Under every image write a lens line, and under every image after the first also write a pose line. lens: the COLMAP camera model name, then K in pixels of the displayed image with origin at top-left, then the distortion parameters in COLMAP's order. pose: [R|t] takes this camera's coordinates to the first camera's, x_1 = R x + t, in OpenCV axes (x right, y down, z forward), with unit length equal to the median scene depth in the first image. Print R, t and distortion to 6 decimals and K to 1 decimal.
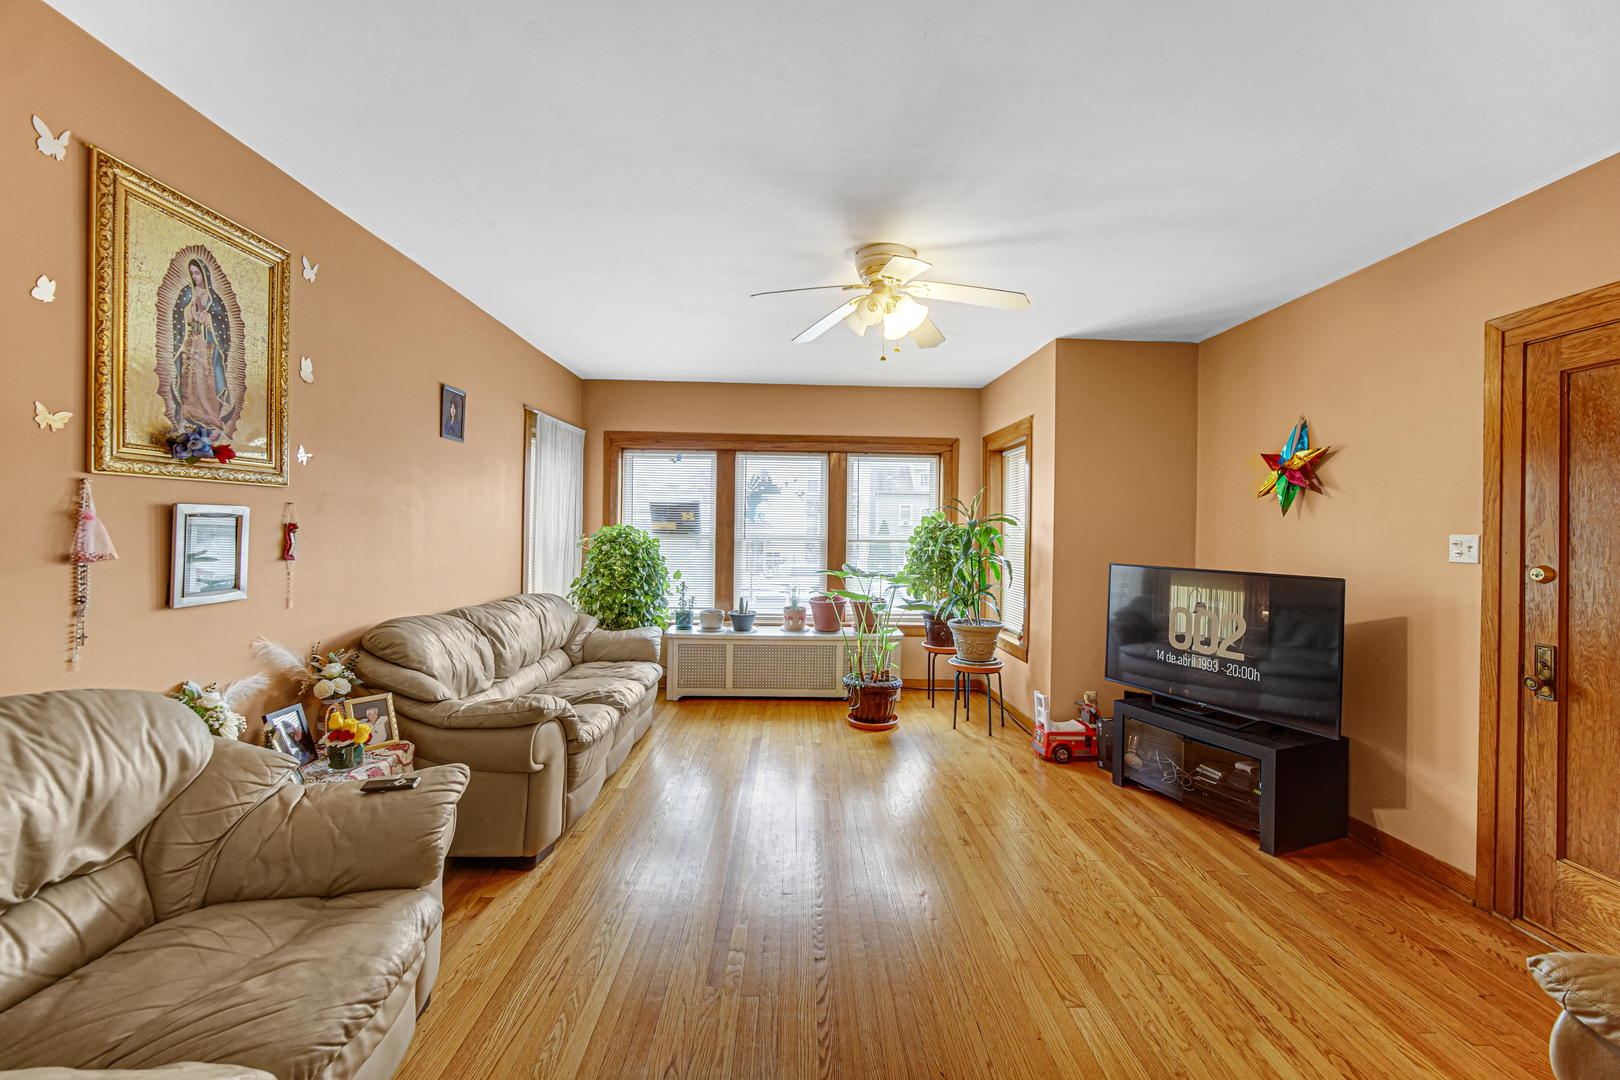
lens RADIAL K [[645.4, 0, 813.6], [0, 645.4, 526.0], [0, 0, 1]] dist [-0.002184, -0.000090]
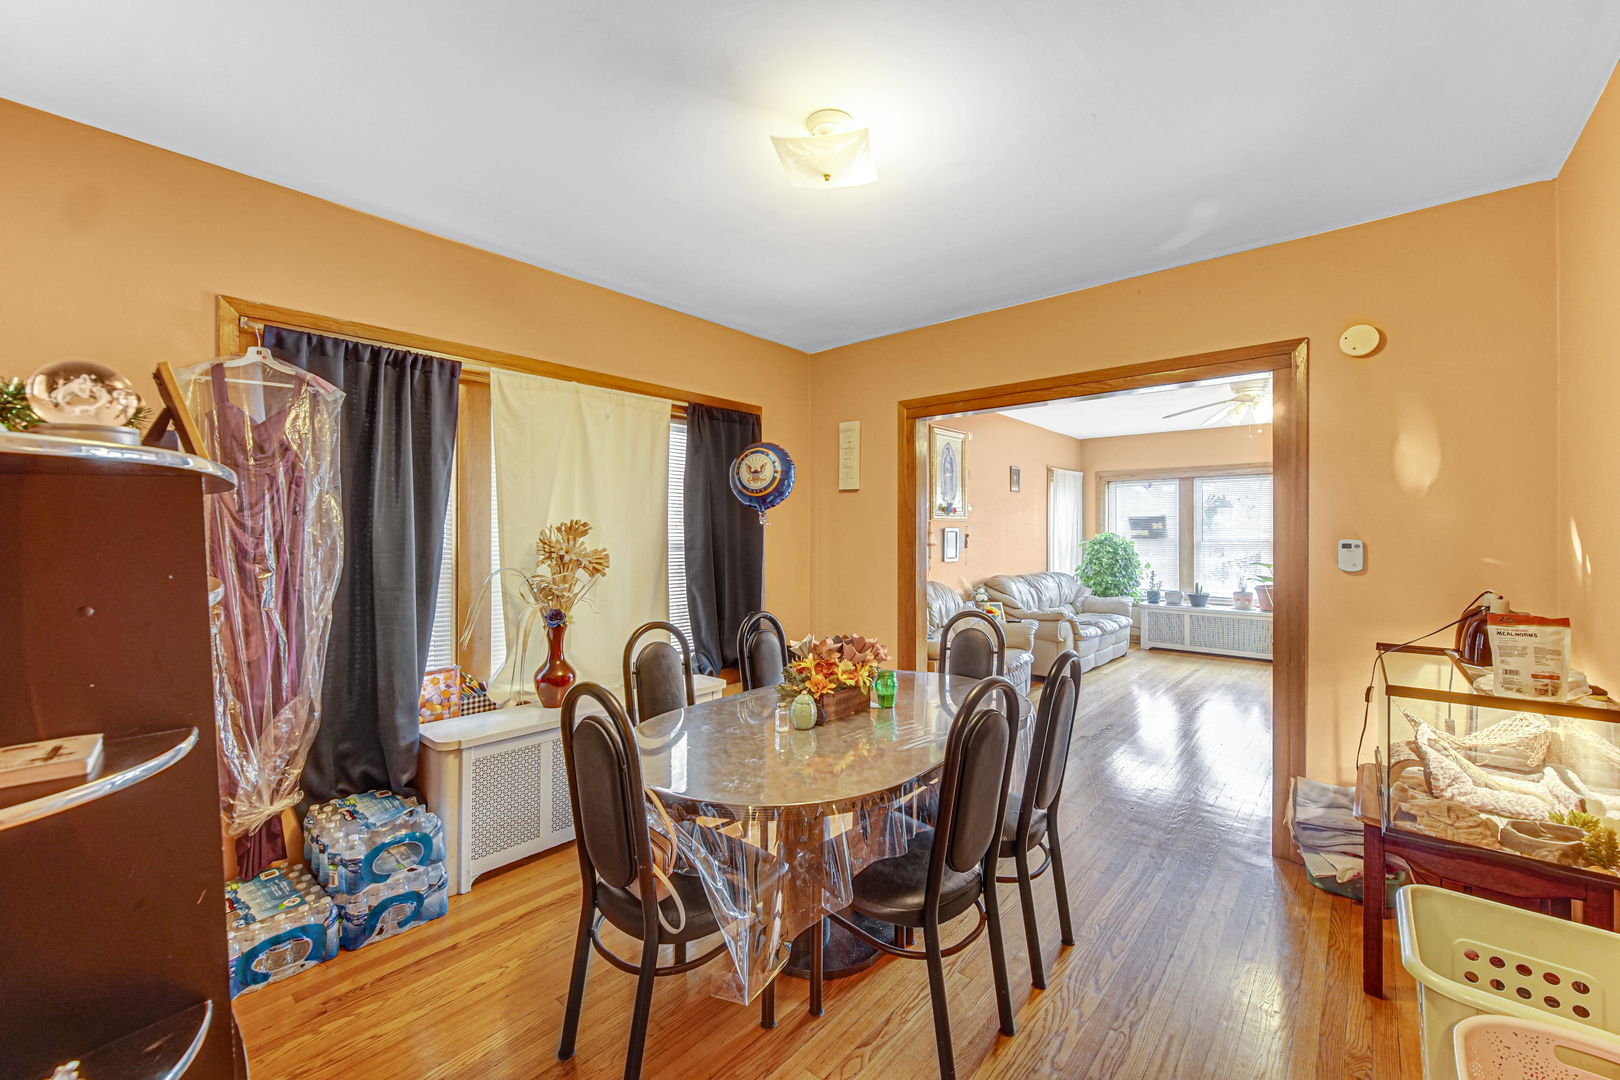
lens RADIAL K [[645.4, 0, 813.6], [0, 645.4, 526.0], [0, 0, 1]] dist [-0.002184, -0.000090]
pose [[0.734238, -0.020508, -0.678582, 0.271848], [0.011896, 0.999779, -0.017343, 0.000845], [0.678788, 0.004661, 0.734320, -0.711568]]
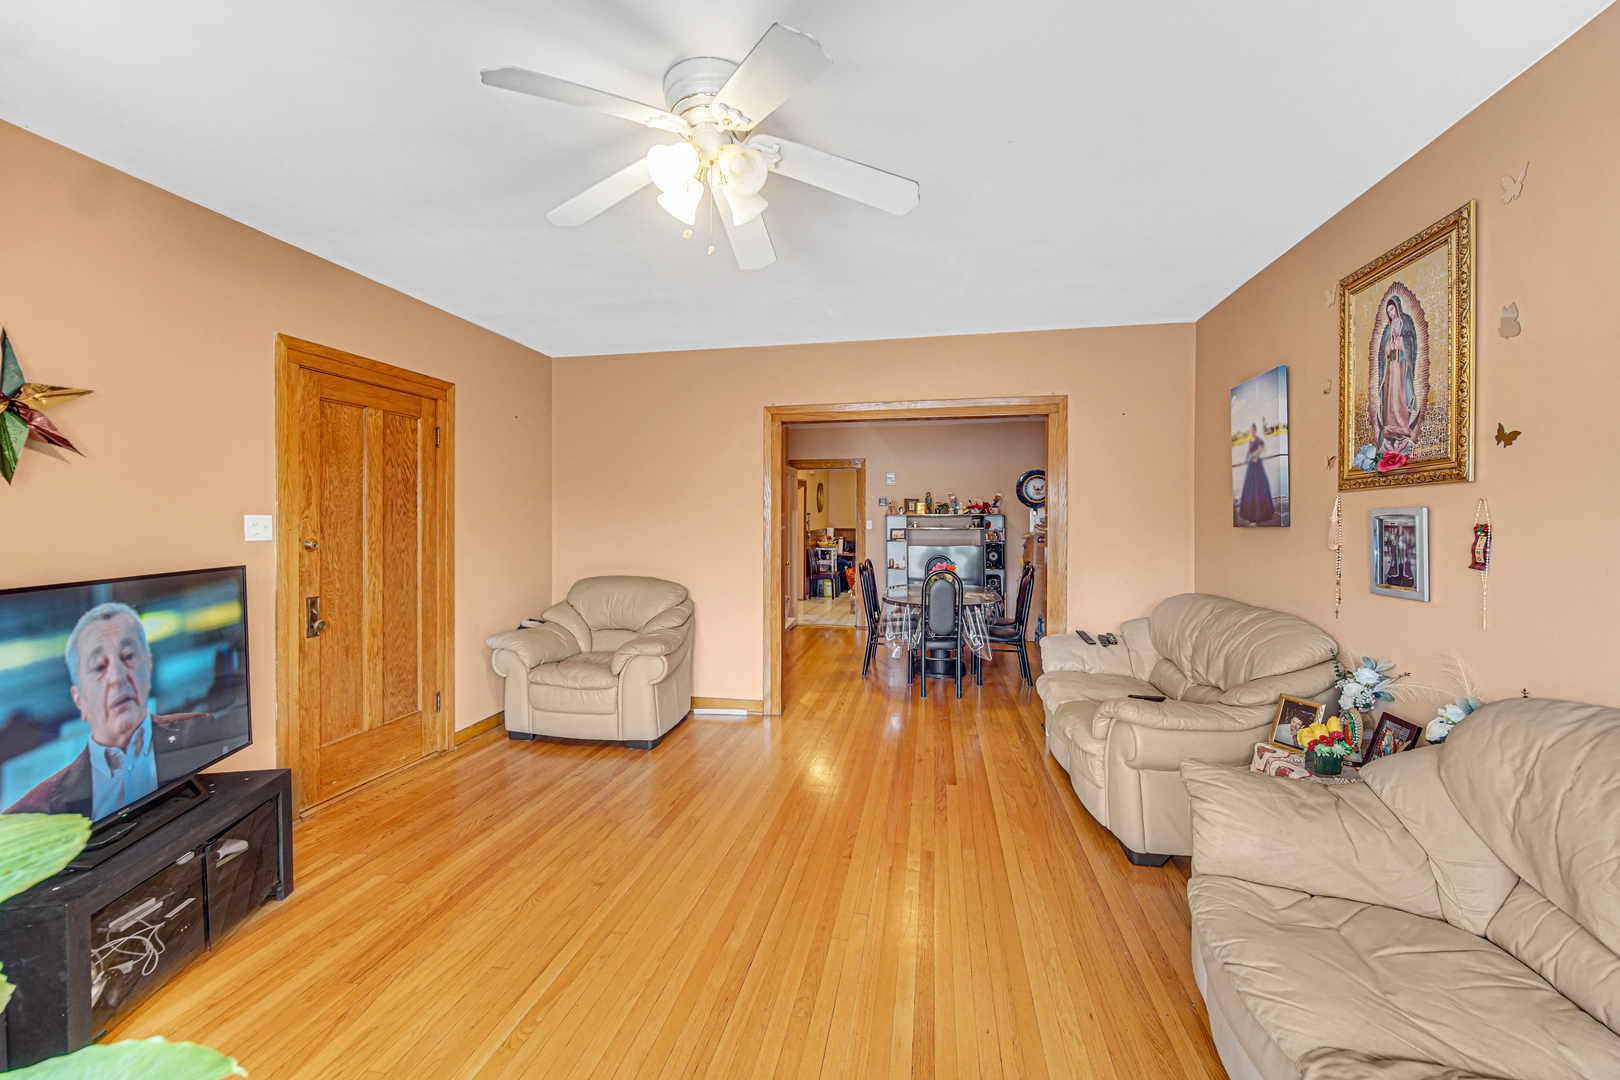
lens RADIAL K [[645.4, 0, 813.6], [0, 645.4, 526.0], [0, 0, 1]] dist [-0.002184, -0.000090]
pose [[-0.975707, -0.019183, 0.218240, -0.086468], [-0.017626, 0.999803, 0.009075, 0.002388], [-0.218371, 0.005008, -0.975853, 1.015870]]
